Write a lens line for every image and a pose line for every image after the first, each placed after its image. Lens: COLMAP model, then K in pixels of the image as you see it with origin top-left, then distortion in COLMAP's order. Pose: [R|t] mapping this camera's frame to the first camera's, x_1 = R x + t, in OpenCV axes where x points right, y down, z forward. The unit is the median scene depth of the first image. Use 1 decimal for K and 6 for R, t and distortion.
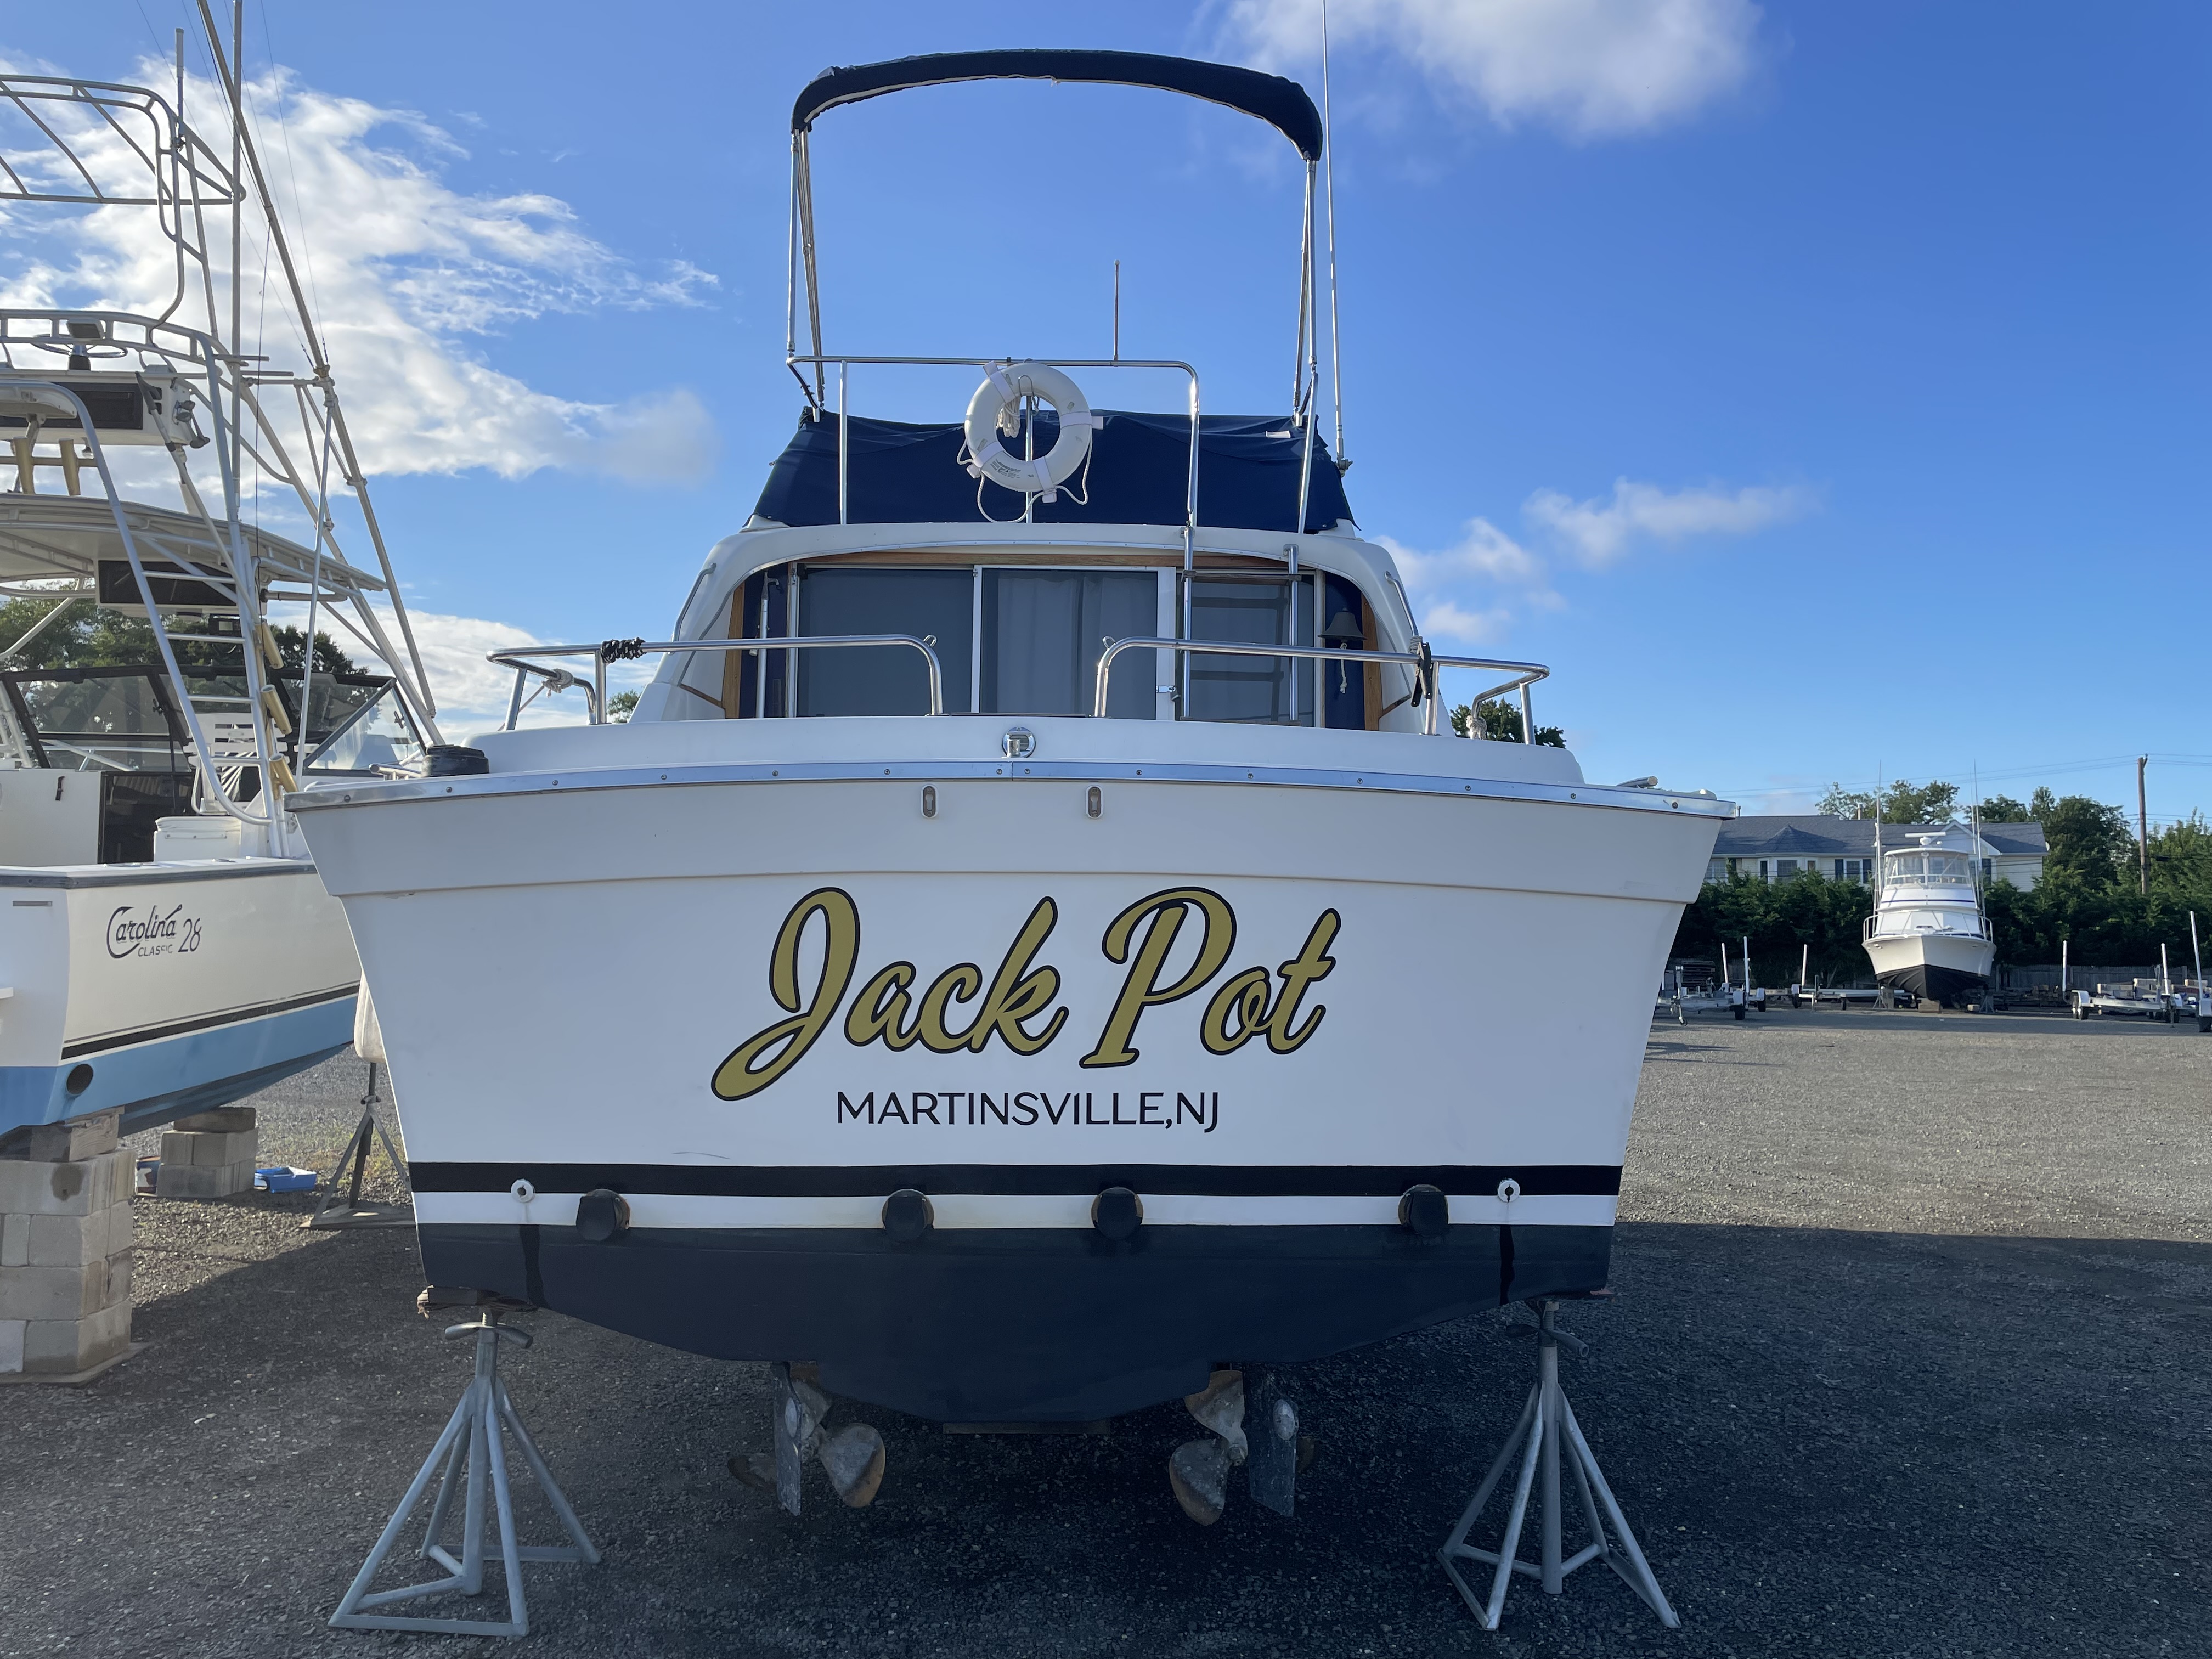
lens RADIAL K [[1691.9, 0, 1106.0], [0, 1691.9, 829.5], [0, 0, 1]] dist [0.126949, -0.171366]
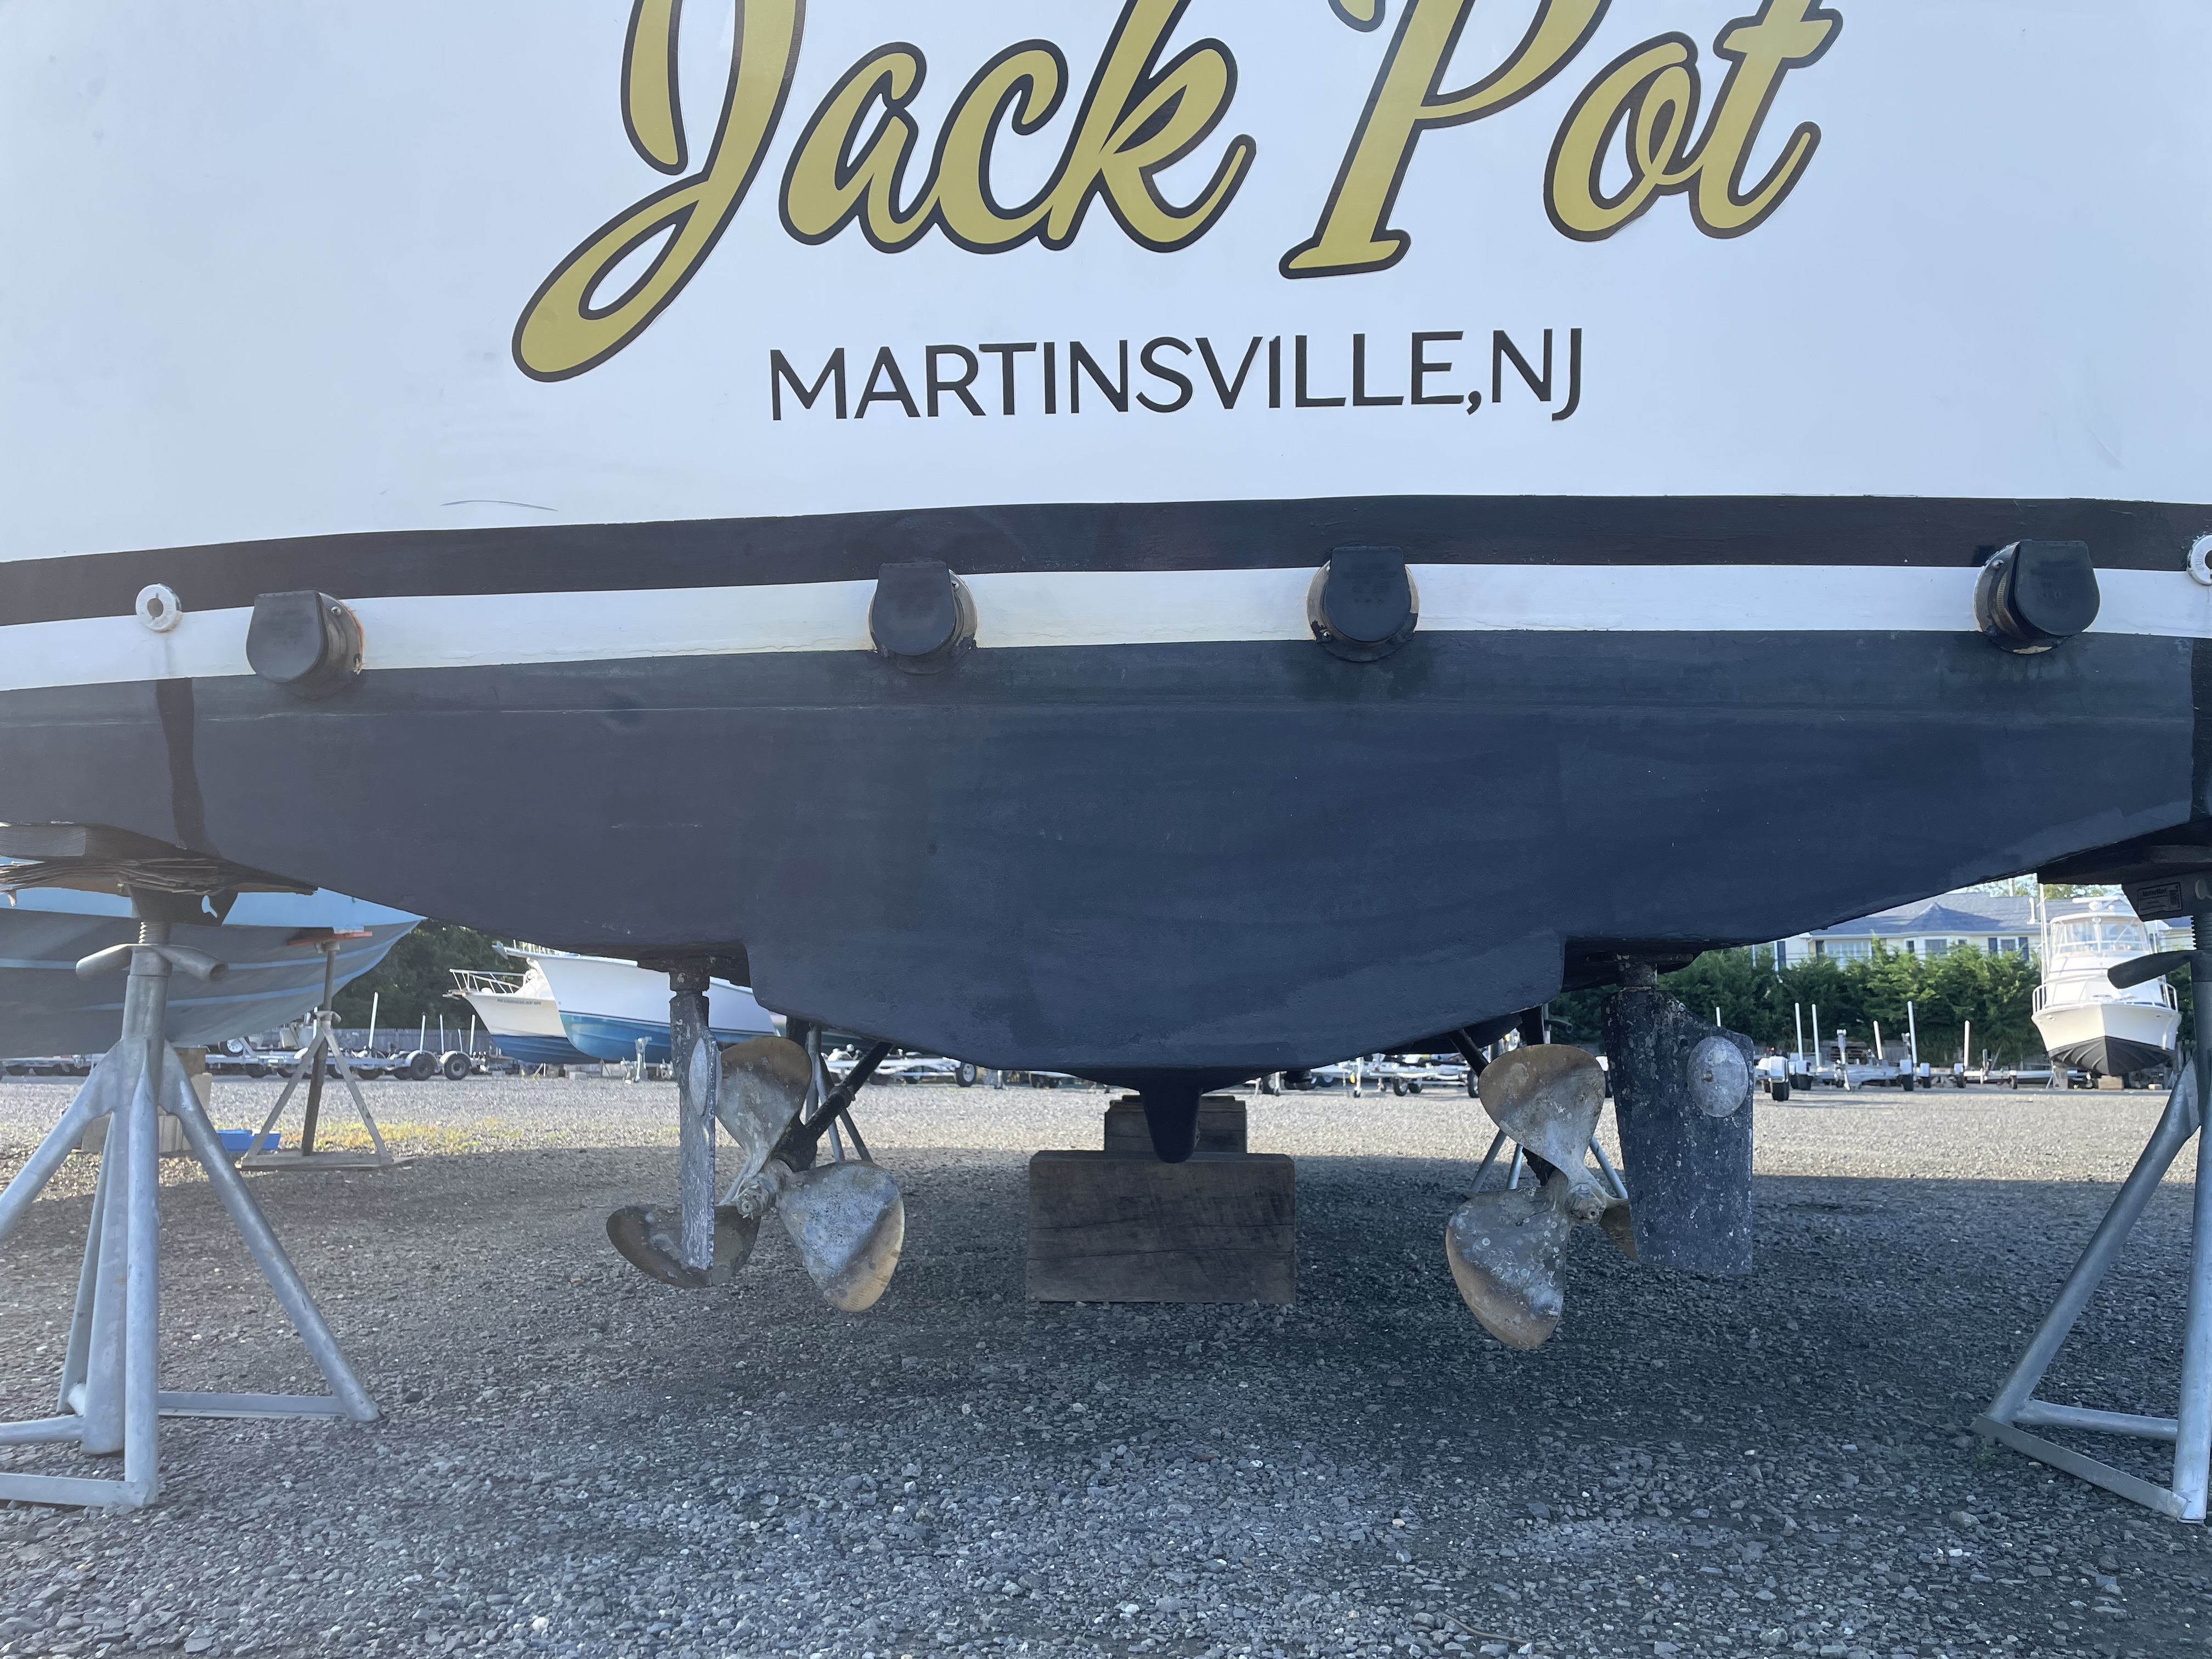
lens RADIAL K [[1691.9, 0, 1106.0], [0, 1691.9, 829.5], [0, 0, 1]] dist [0.126949, -0.171366]
pose [[0.998138, -0.017391, -0.058473, -0.038241], [0.013449, 0.997653, -0.067146, 0.320817], [0.059503, 0.066235, 0.996028, 0.537085]]
